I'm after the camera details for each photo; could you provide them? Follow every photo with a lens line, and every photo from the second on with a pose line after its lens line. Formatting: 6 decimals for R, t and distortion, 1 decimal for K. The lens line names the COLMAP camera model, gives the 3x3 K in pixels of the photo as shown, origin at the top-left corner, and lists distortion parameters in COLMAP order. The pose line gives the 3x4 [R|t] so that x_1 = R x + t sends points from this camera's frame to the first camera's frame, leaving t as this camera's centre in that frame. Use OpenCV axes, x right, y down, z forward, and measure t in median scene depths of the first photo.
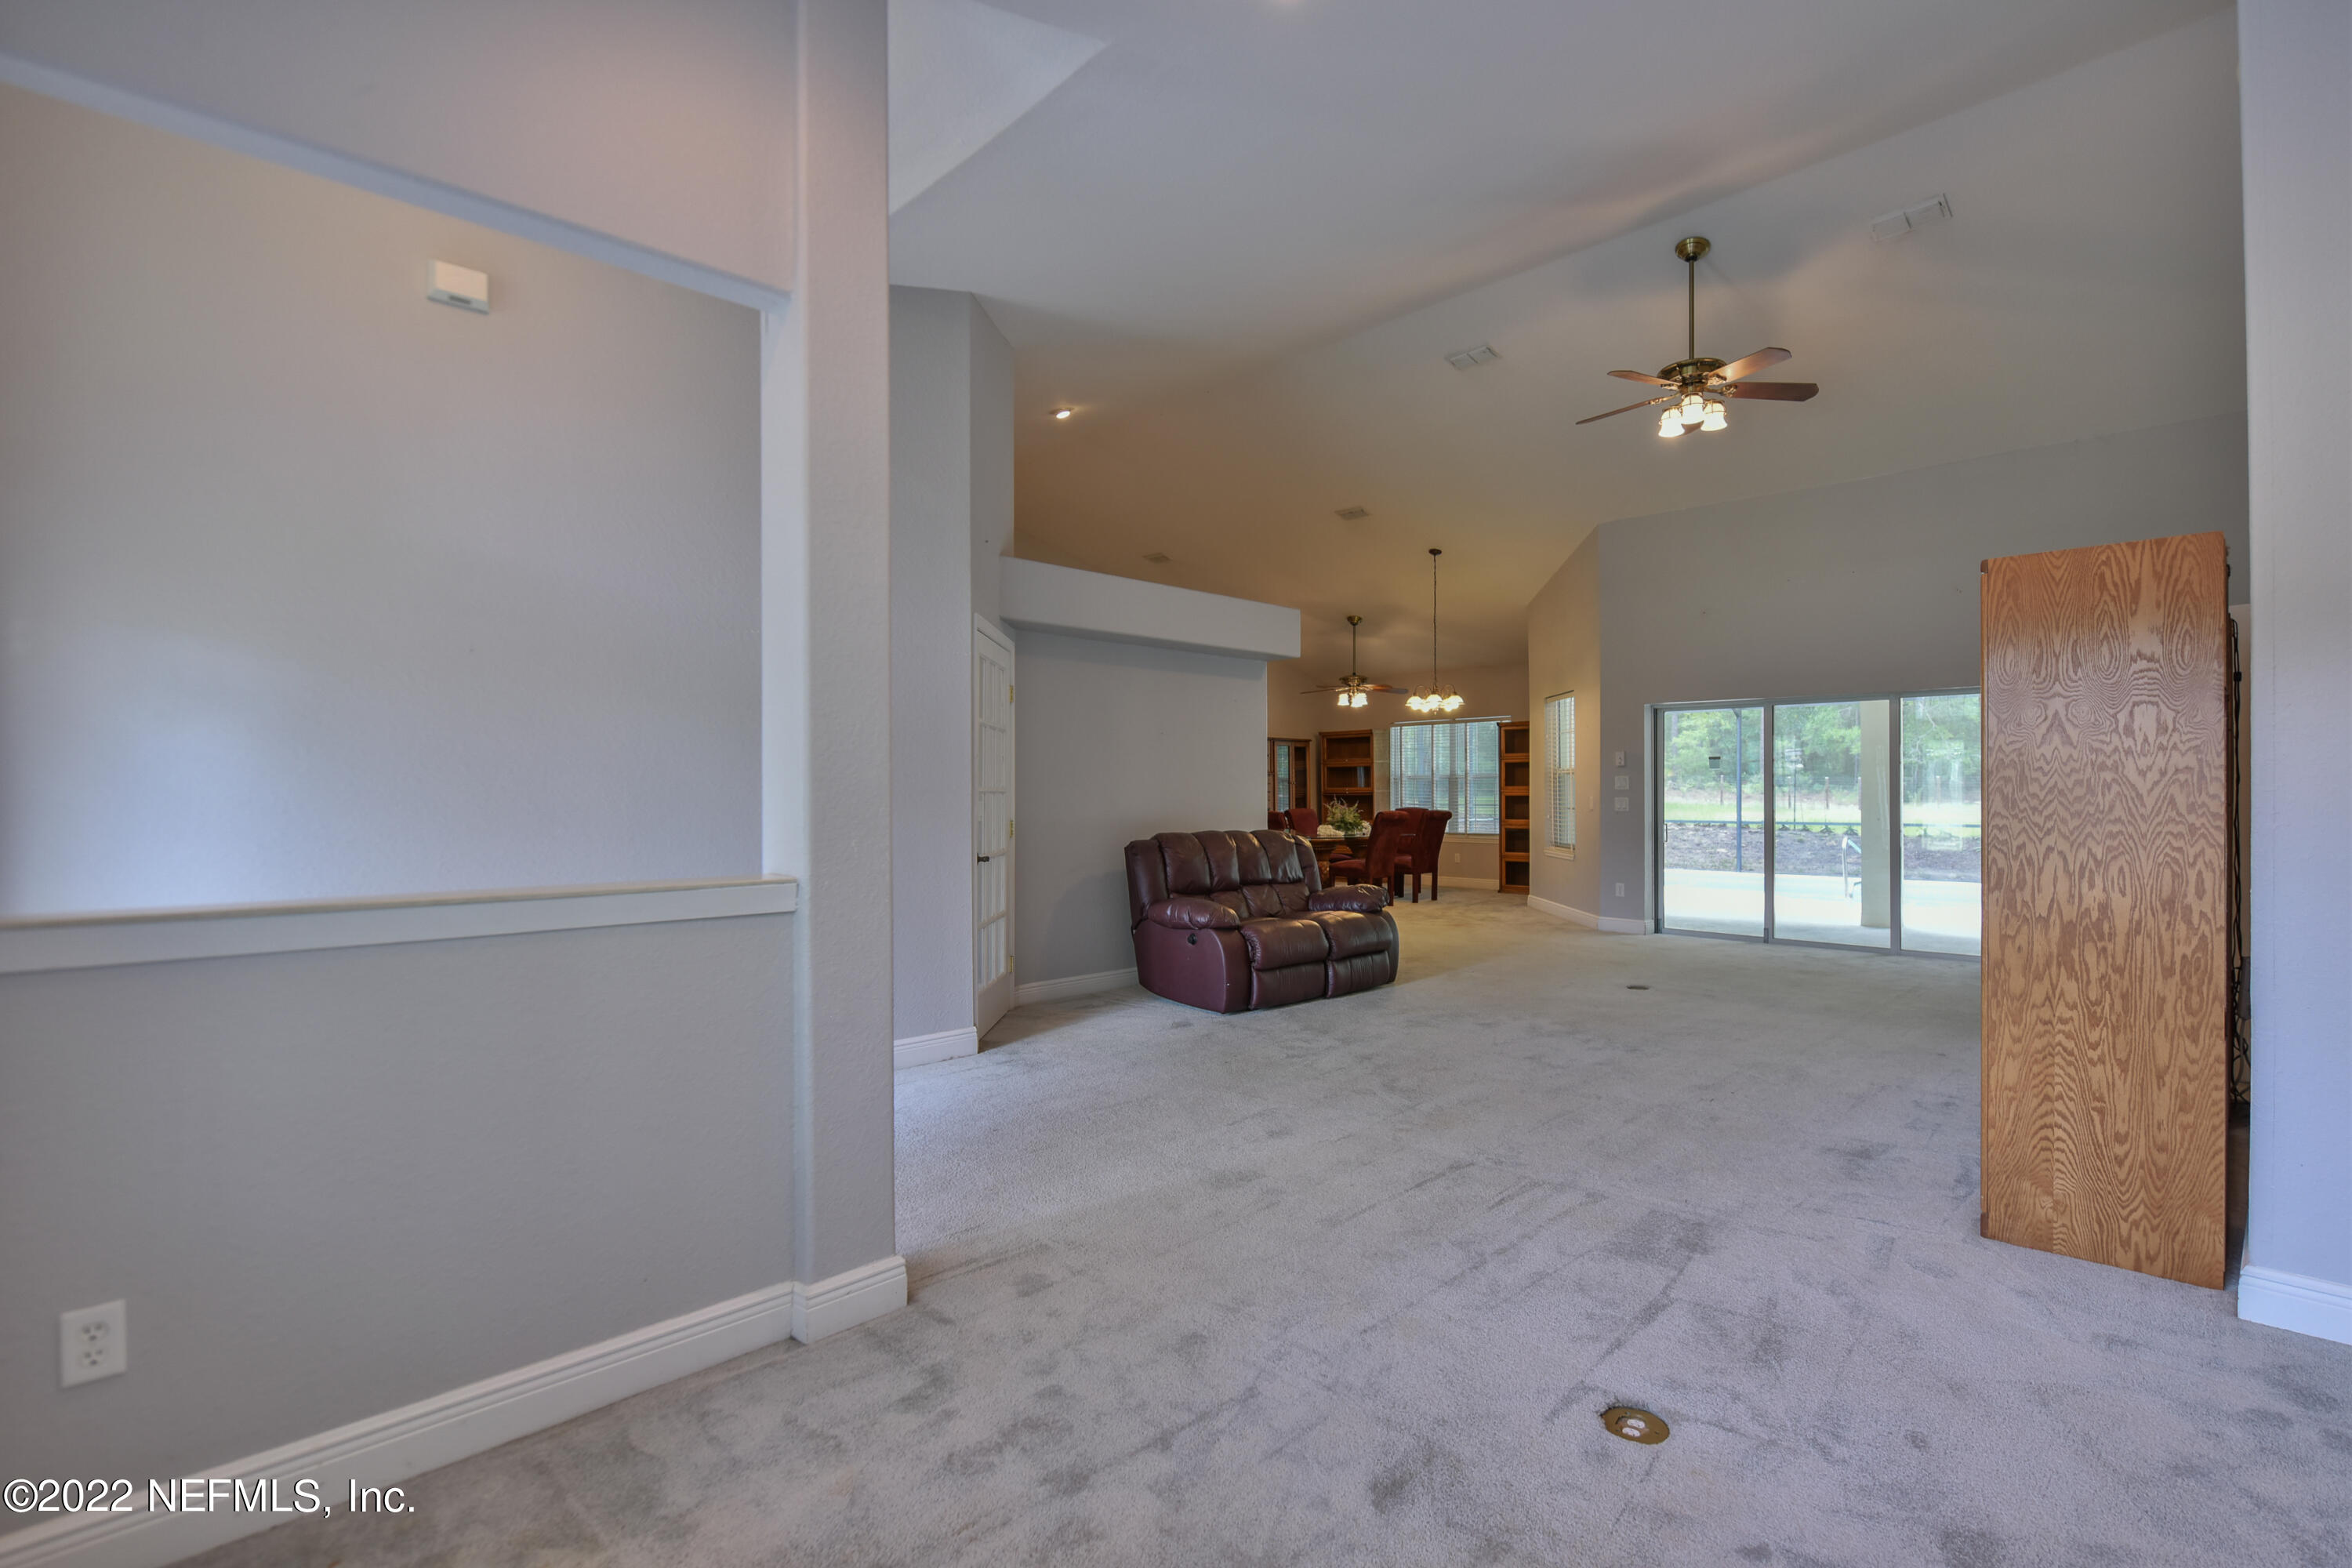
lens RADIAL K [[1075.1, 0, 1173.1], [0, 1075.1, 791.8], [0, 0, 1]] dist [-0.002694, -0.000317]
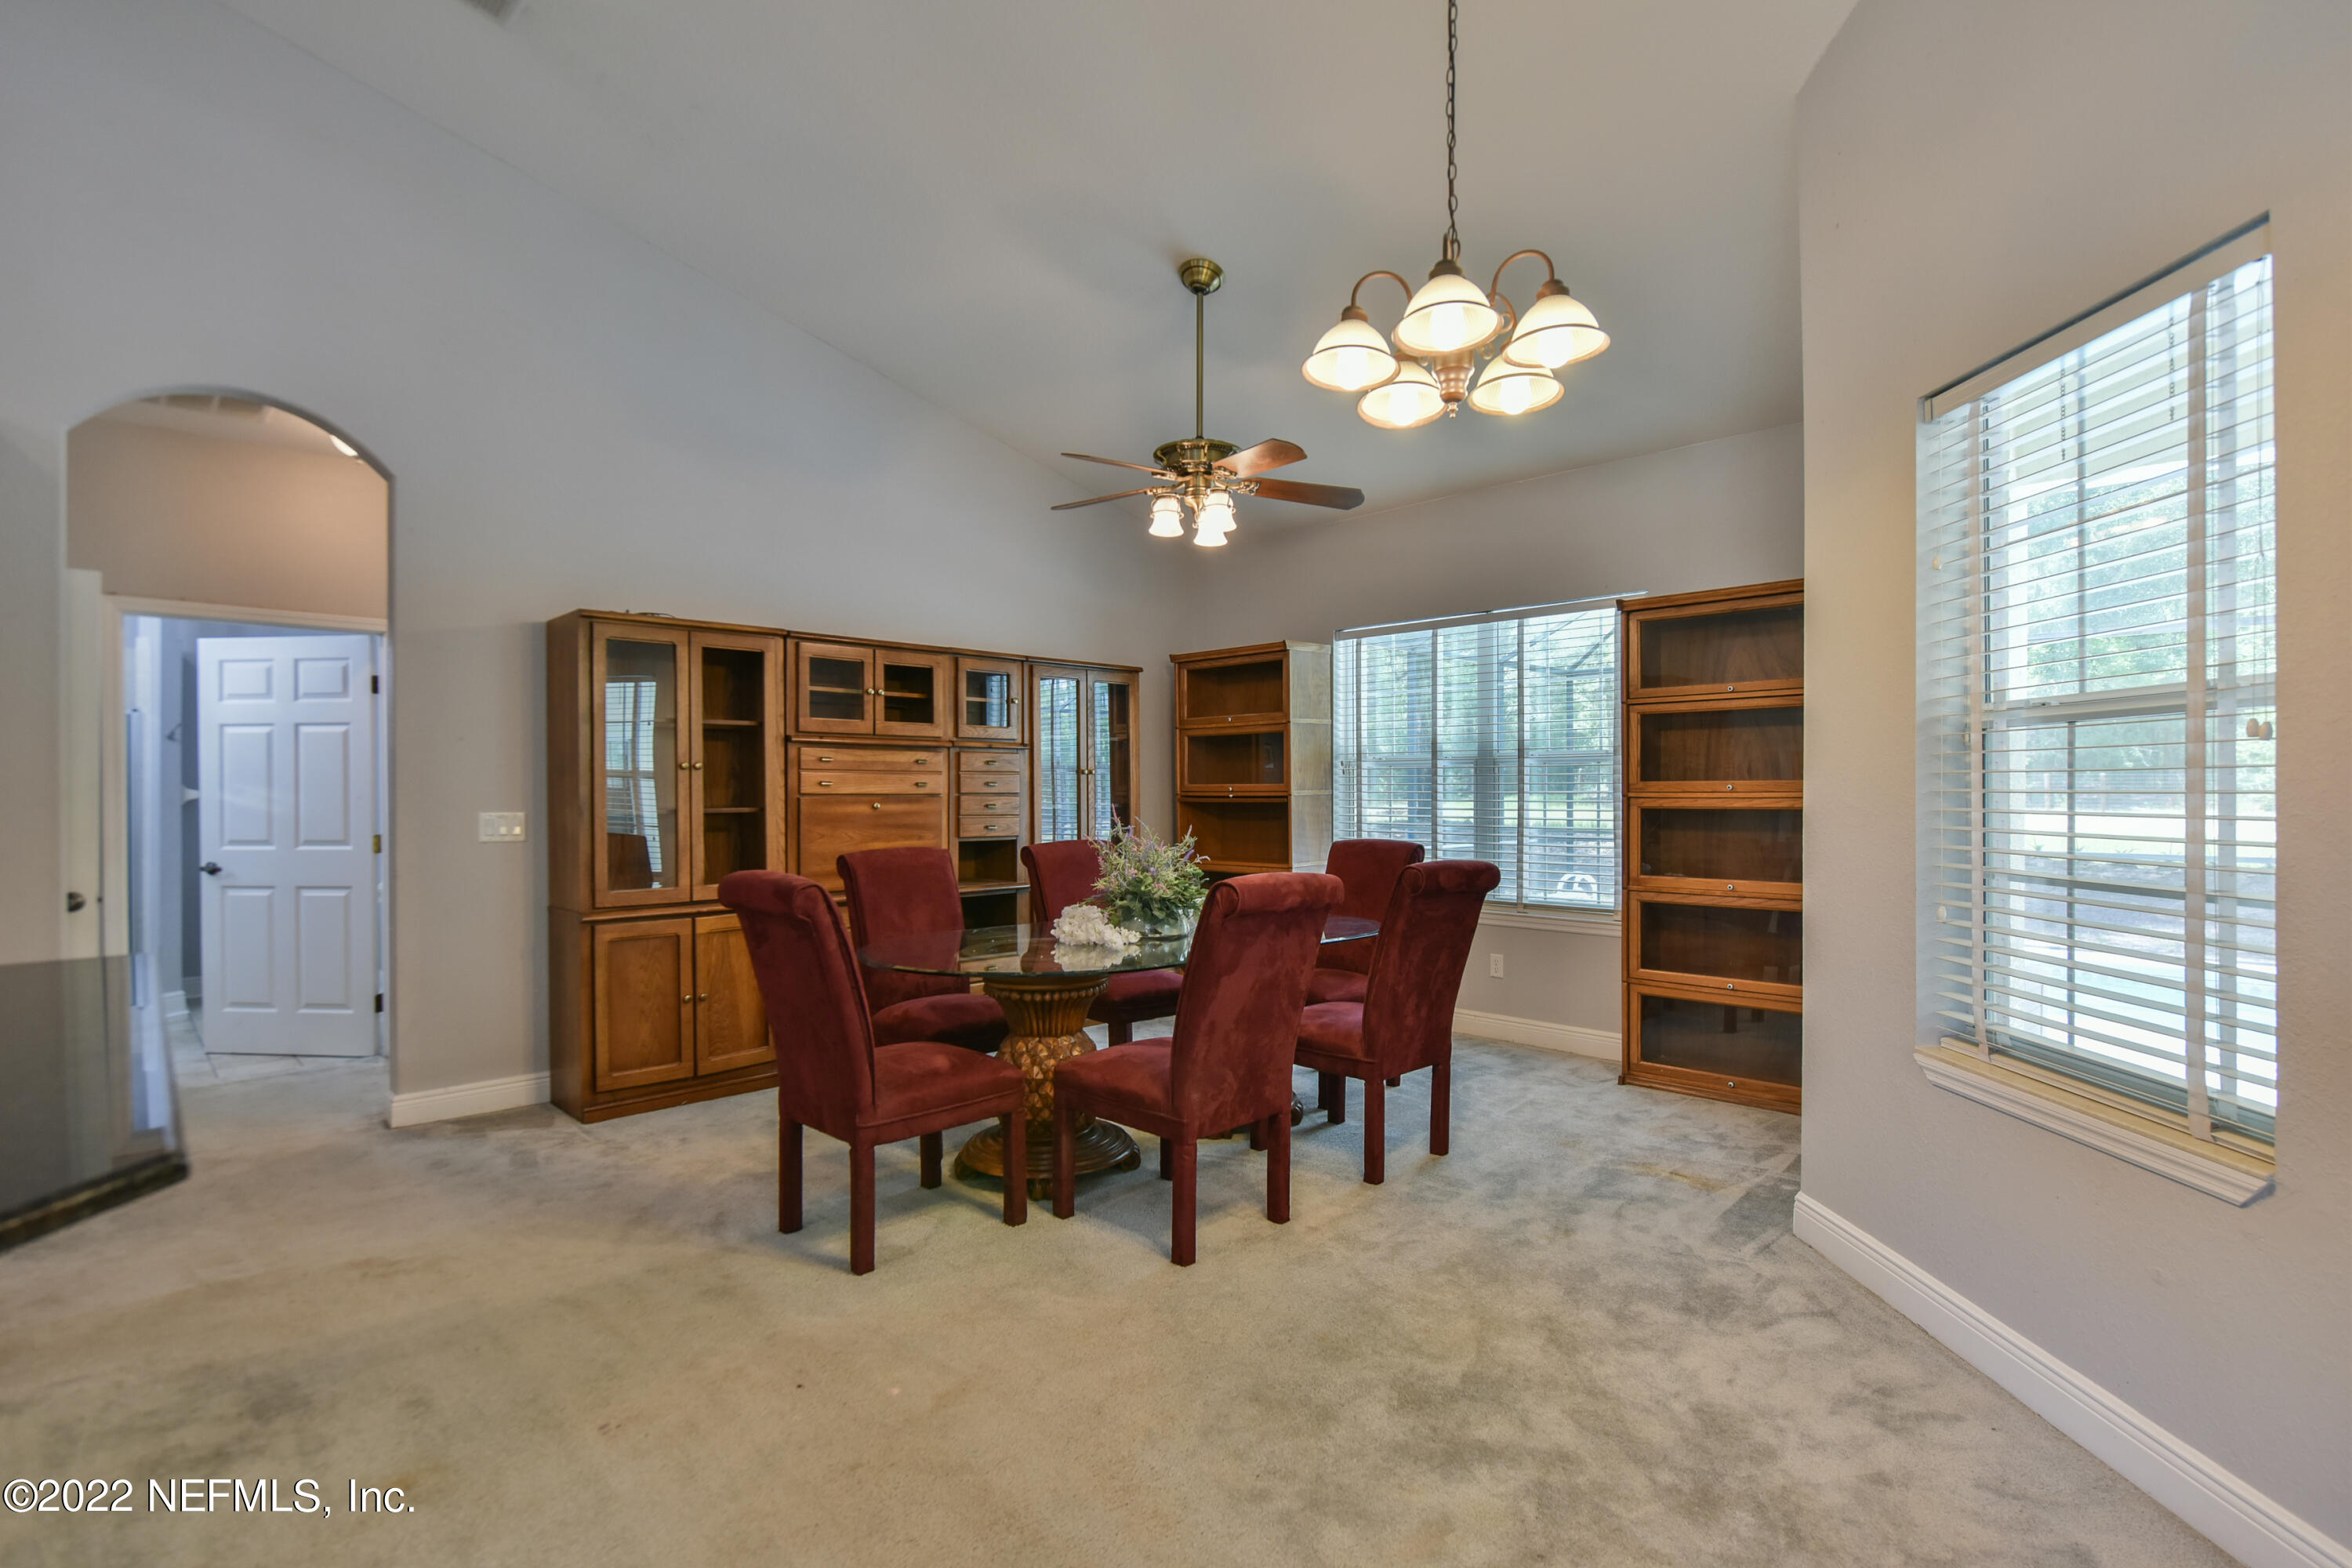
lens RADIAL K [[1136.4, 0, 1179.3], [0, 1136.4, 790.8], [0, 0, 1]] dist [0.001924, 0.000072]
pose [[0.999847, 0.003218, 0.017167, 0.150594], [-0.003280, 0.999988, 0.003576, -0.002917], [-0.017155, -0.003632, 0.999846, 0.626460]]
